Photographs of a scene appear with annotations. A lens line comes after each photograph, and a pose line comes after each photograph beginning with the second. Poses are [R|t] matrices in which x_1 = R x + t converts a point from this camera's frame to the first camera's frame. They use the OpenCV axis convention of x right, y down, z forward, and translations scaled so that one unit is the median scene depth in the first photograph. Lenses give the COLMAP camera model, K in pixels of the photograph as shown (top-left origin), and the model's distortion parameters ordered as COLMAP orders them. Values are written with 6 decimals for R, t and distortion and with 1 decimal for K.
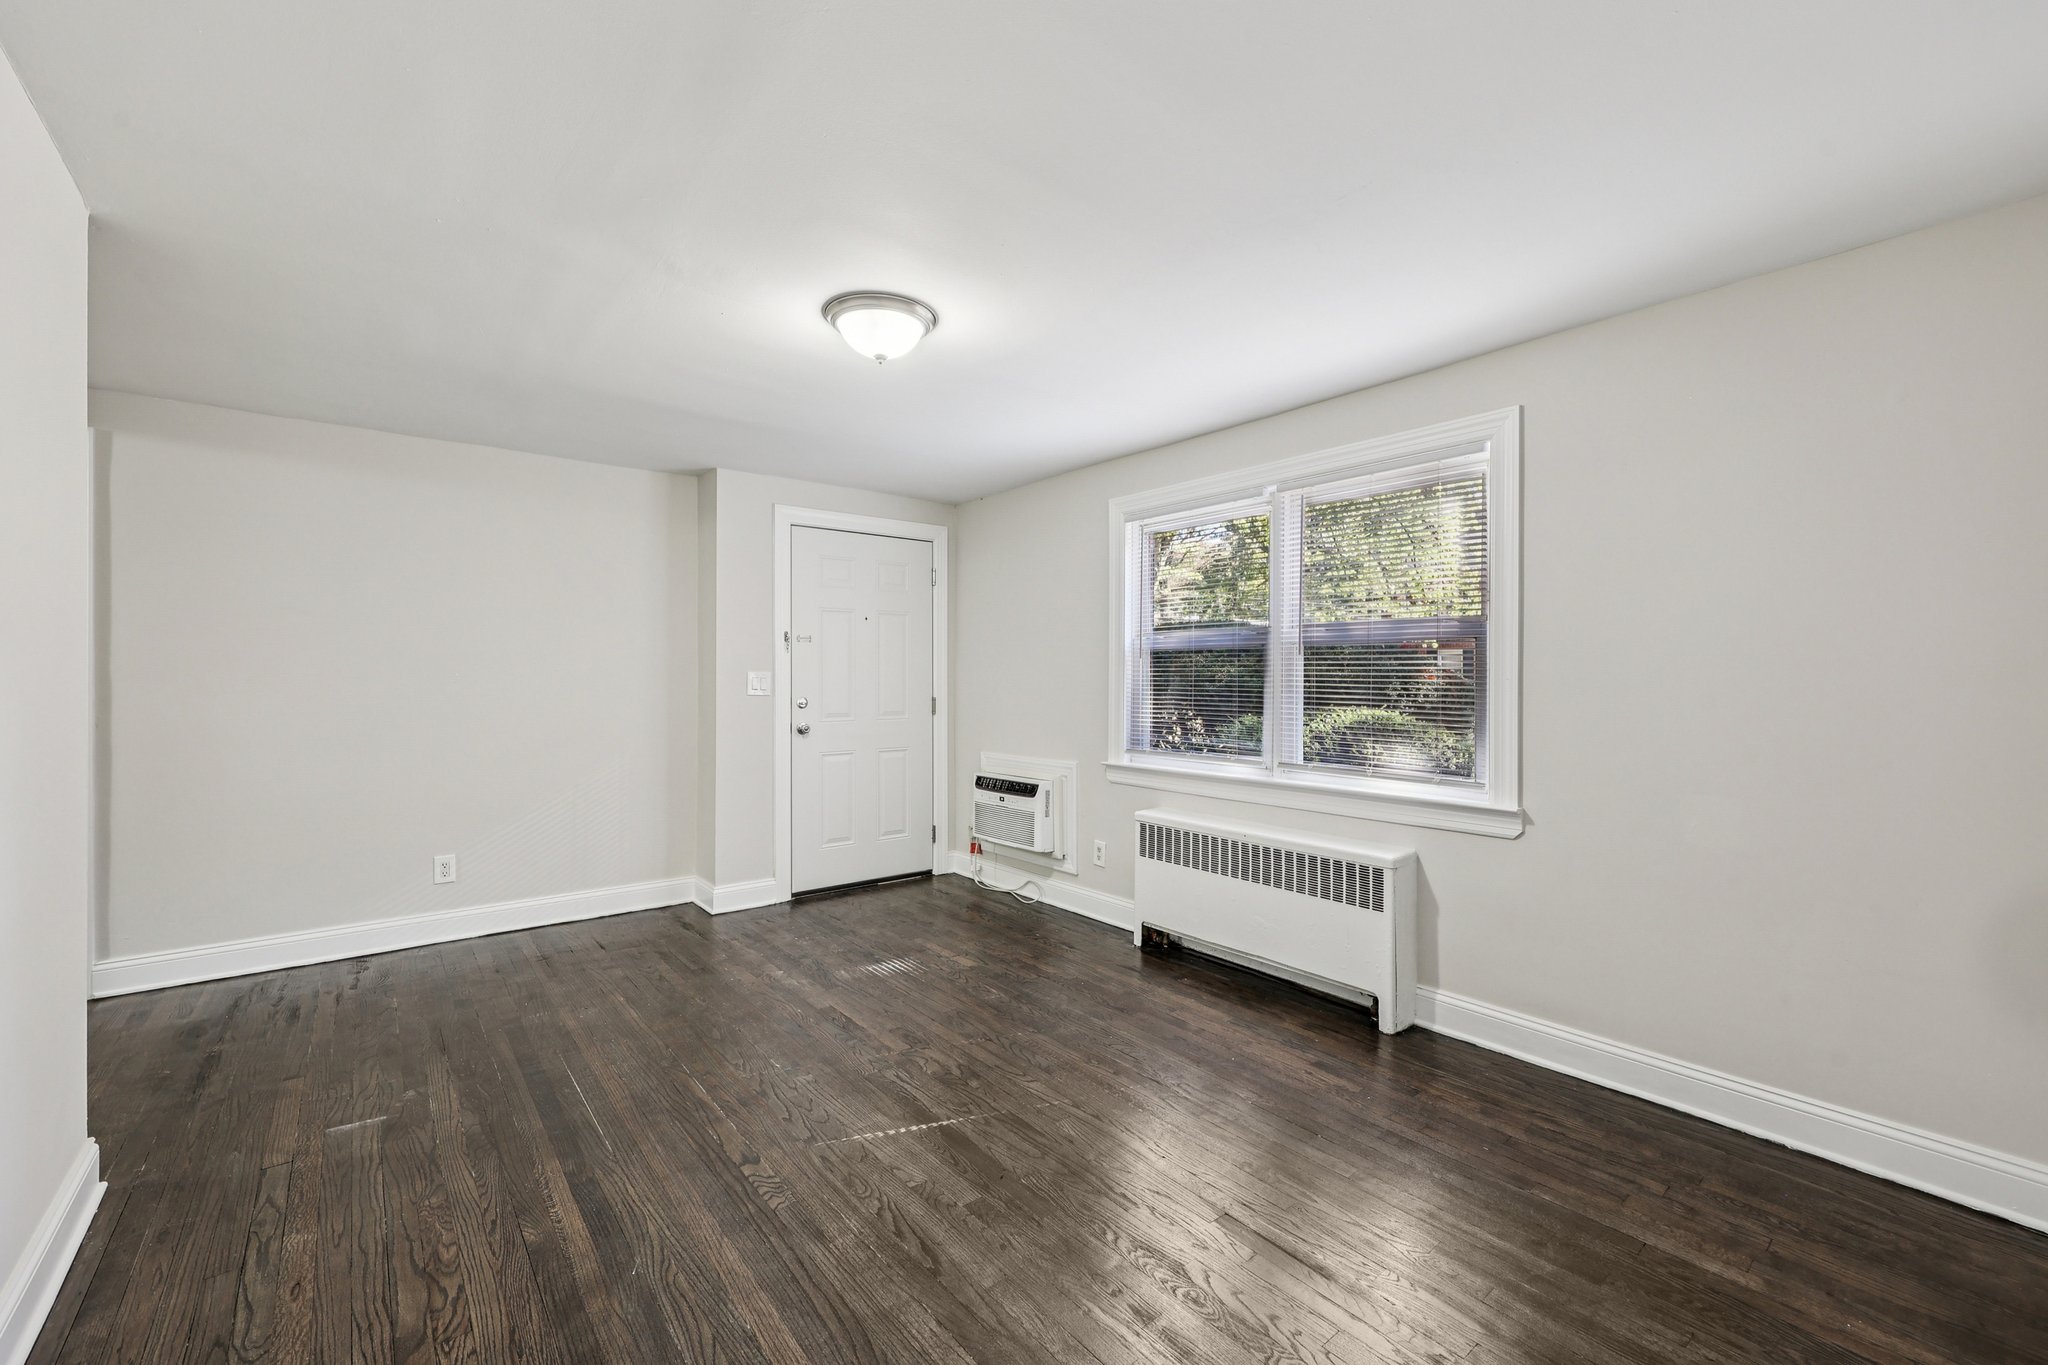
lens RADIAL K [[833.7, 0, 1025.3], [0, 833.7, 674.6], [0, 0, 1]] dist [0.001361, -0.000023]
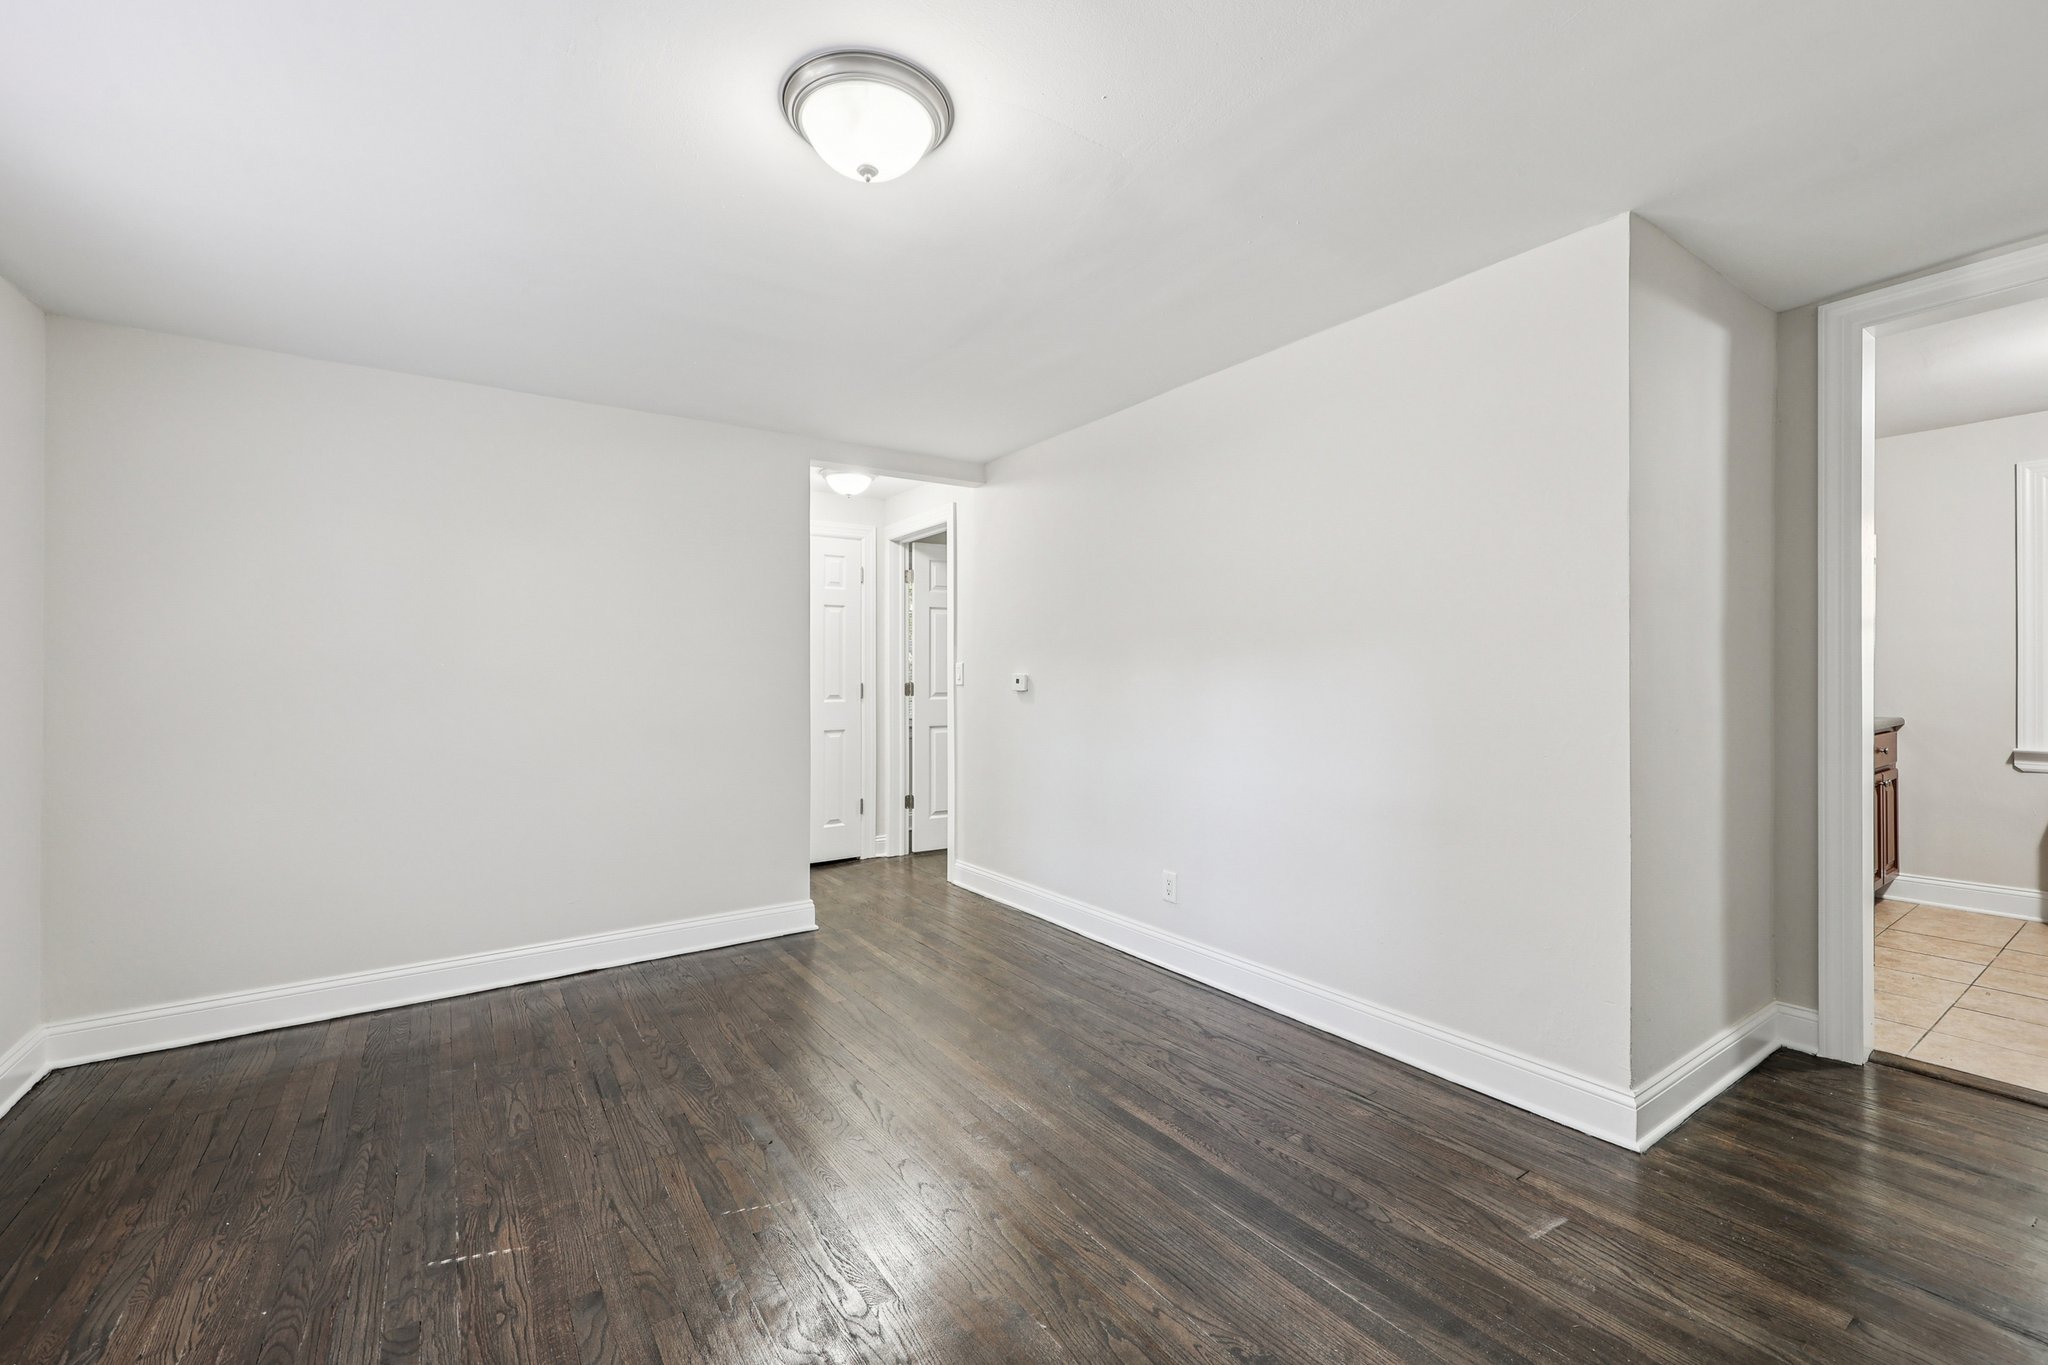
lens RADIAL K [[844.1, 0, 1024.7], [0, 844.1, 678.1], [0, 0, 1]] dist [-0.000368, -0.000145]
pose [[-0.997183, 0.005698, 0.074784, -0.240989], [0.005574, 0.999983, -0.001865, 0.018111], [-0.074793, -0.001443, -0.997198, 1.151609]]
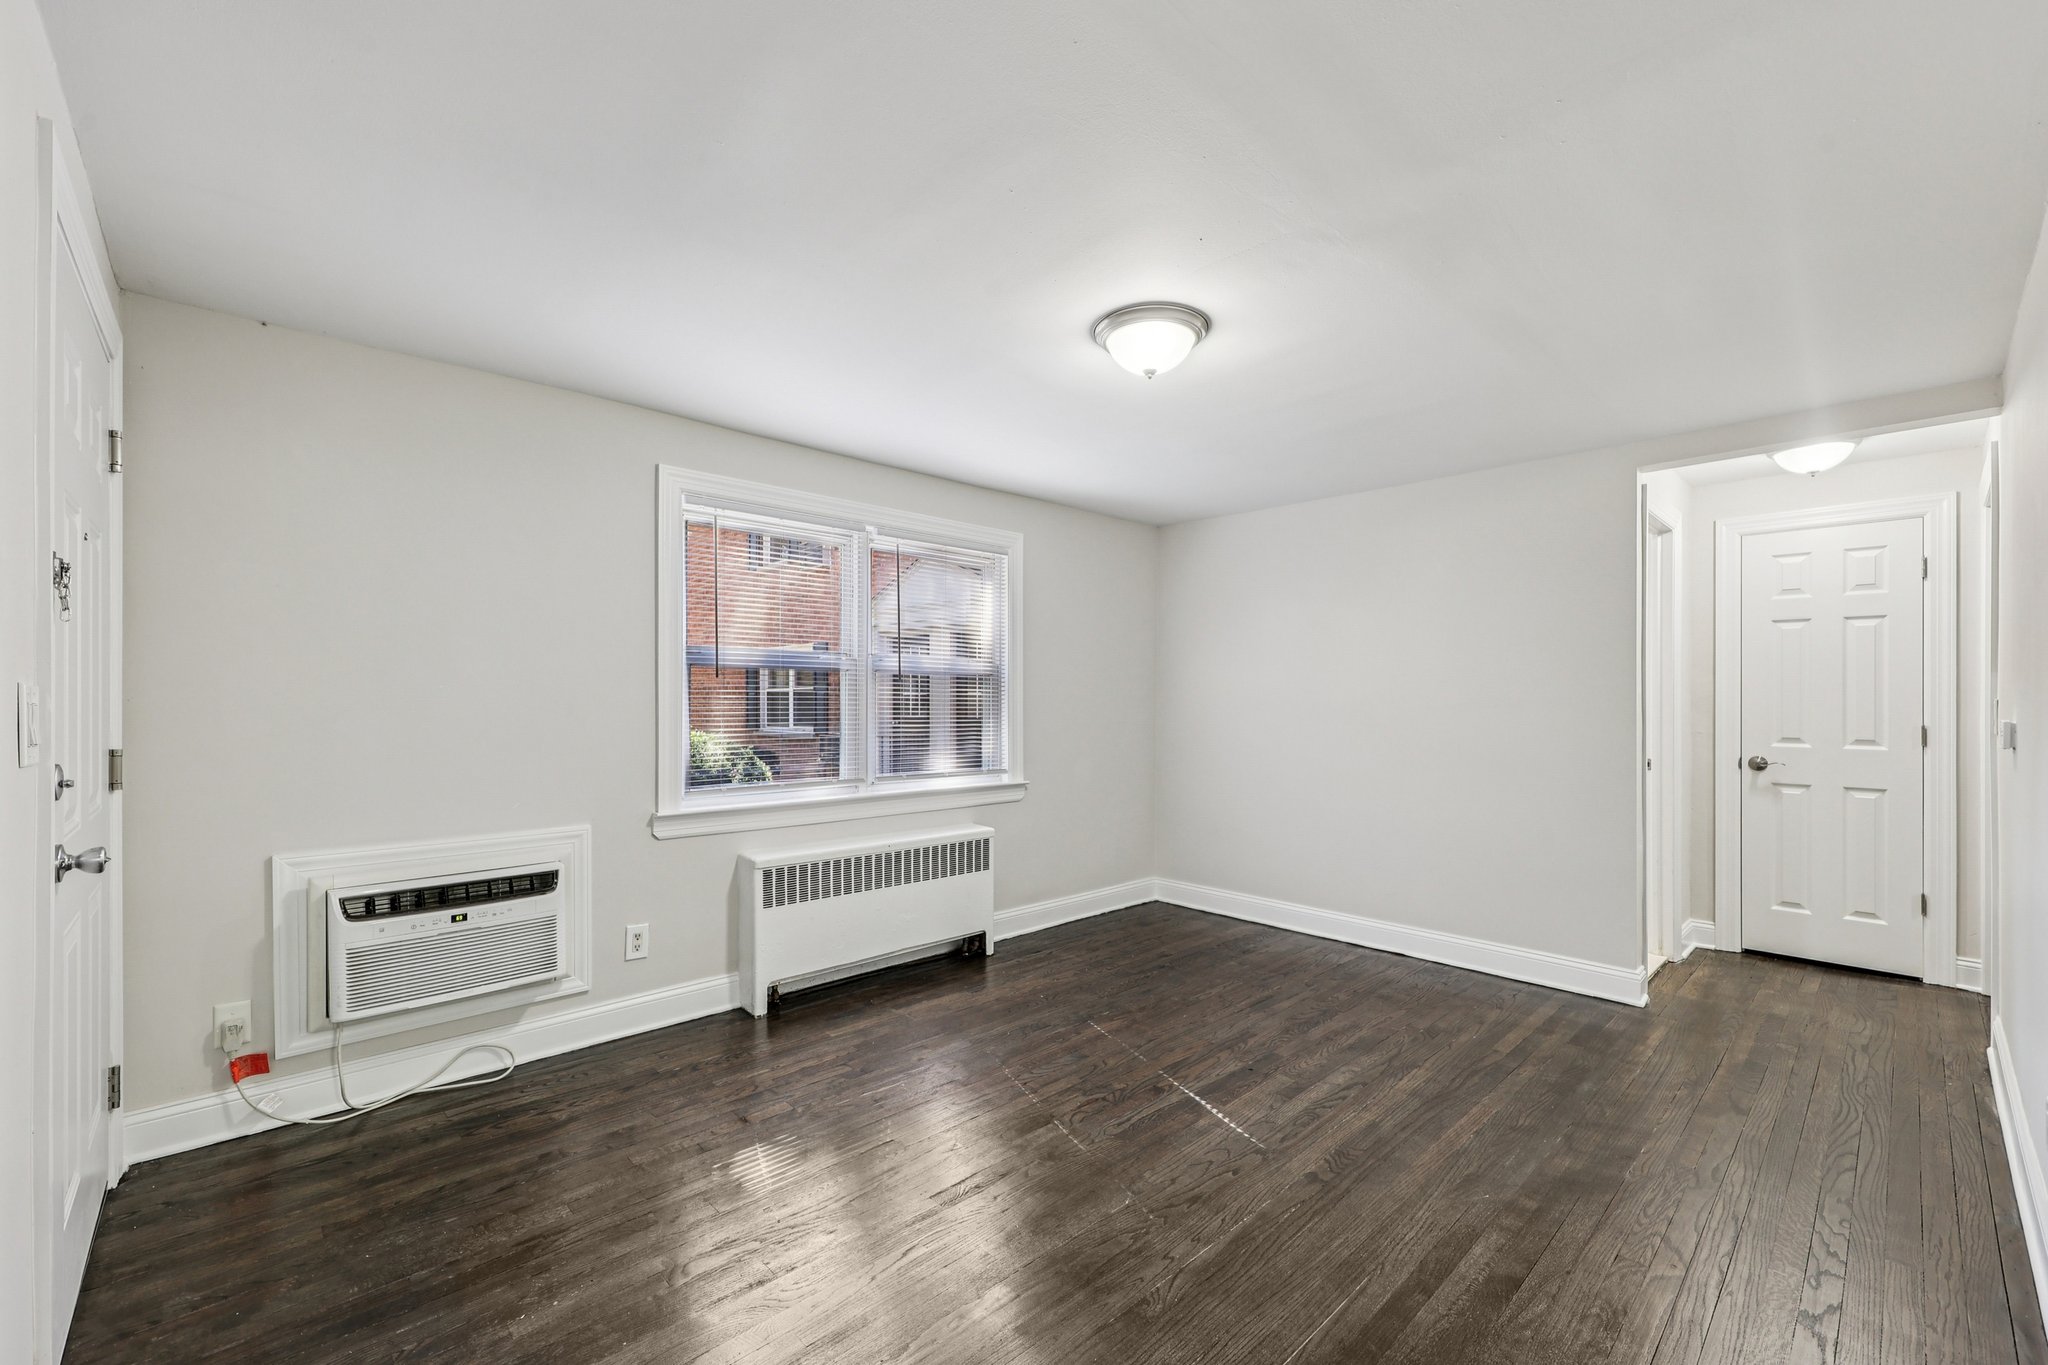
lens RADIAL K [[842.4, 0, 1016.7], [0, 842.4, 696.5], [0, 0, 1]] dist [0.000829, 0.000374]
pose [[-0.073319, 0.000496, 0.997308, -0.785048], [-0.007896, 0.999968, -0.001078, -0.002212], [-0.997277, -0.007954, -0.073312, 0.849480]]
